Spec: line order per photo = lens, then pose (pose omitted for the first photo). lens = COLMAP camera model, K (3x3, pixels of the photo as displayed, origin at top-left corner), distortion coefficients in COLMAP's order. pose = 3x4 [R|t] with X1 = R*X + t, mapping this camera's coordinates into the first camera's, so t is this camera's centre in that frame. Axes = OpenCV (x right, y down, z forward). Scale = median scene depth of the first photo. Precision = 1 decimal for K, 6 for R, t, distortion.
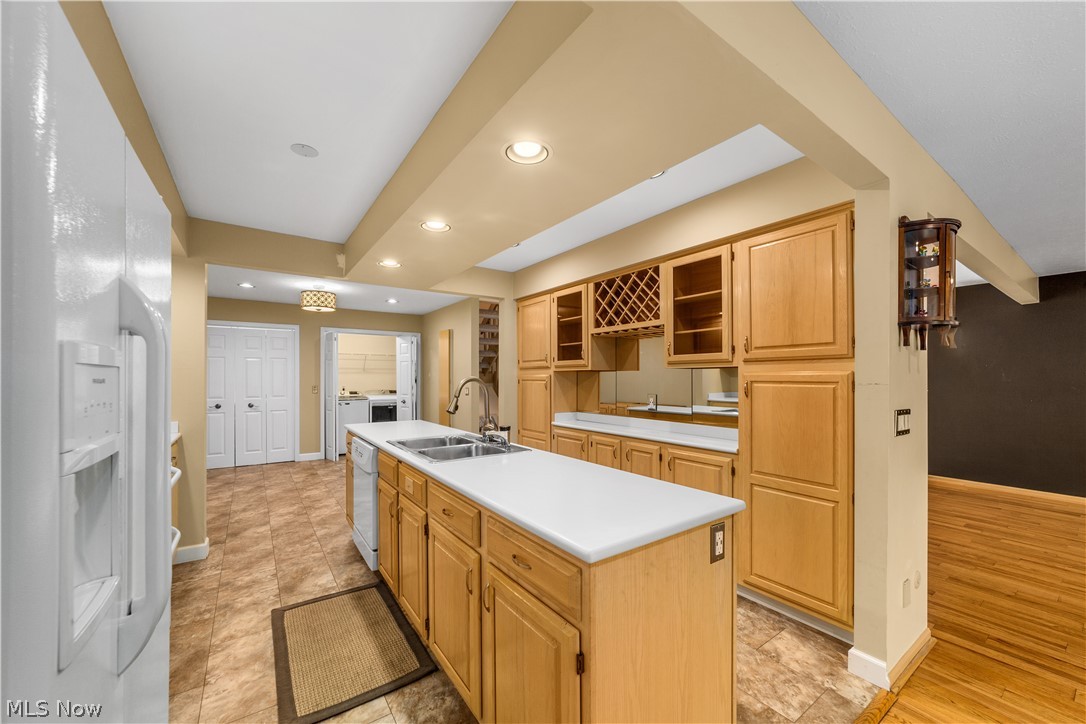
lens RADIAL K [[415.6, 0, 539.6], [0, 415.6, 372.9], [0, 0, 1]] dist [-0.001864, 0.000608]
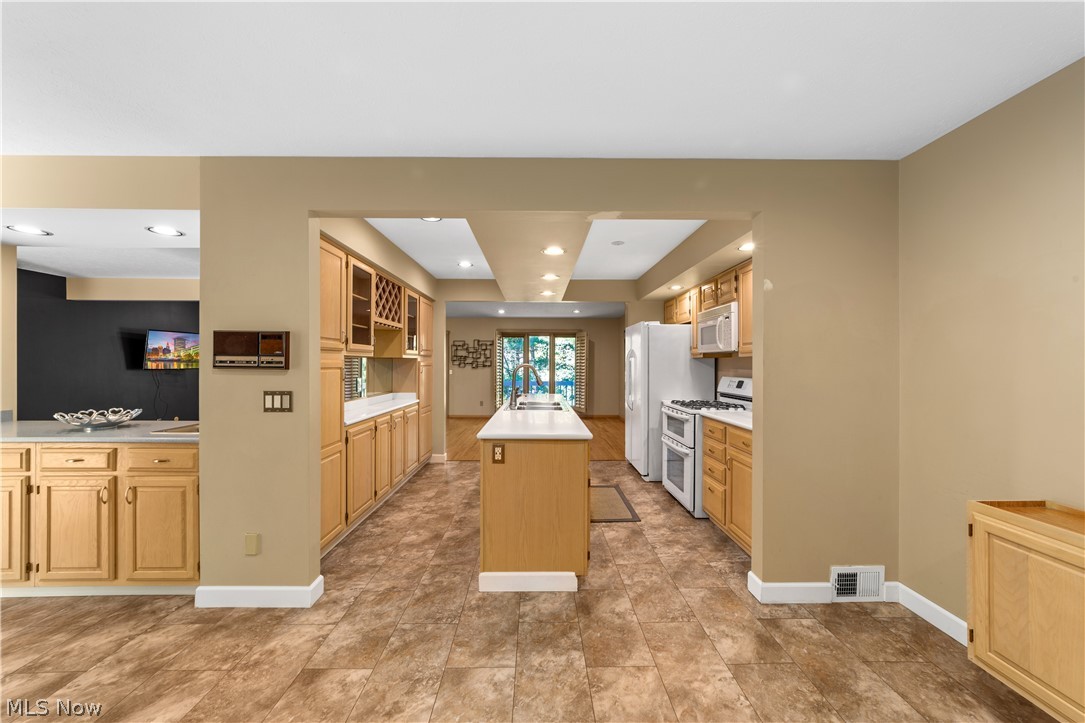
lens RADIAL K [[415.2, 0, 547.9], [0, 415.2, 365.2], [0, 0, 1]] dist [-0.001864, 0.000608]
pose [[-0.836759, -0.004333, 0.547554, -0.770939], [-0.006775, 0.999974, -0.002440, 0.012766], [-0.547529, -0.005751, -0.836767, 1.590834]]
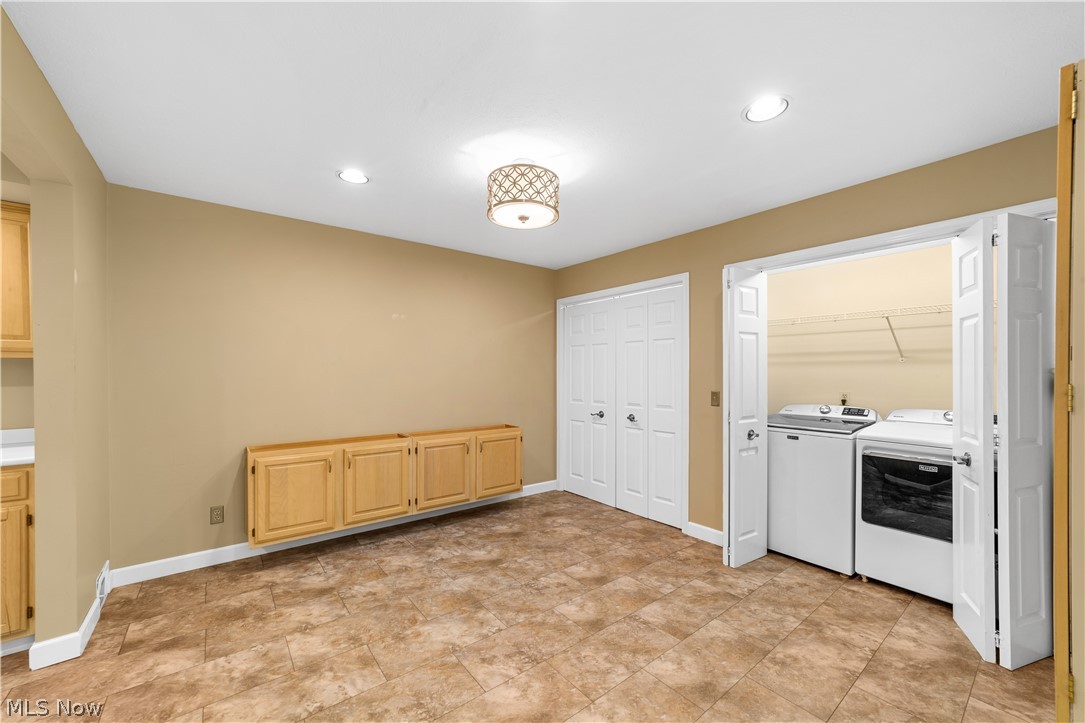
lens RADIAL K [[415.2, 0, 533.4], [0, 415.2, 378.5], [0, 0, 1]] dist [-0.001864, 0.000608]
pose [[0.058140, 0.008170, -0.998275, -0.133626], [0.008217, 0.999929, 0.008662, 0.019723], [0.998275, -0.008707, 0.058069, 1.426875]]
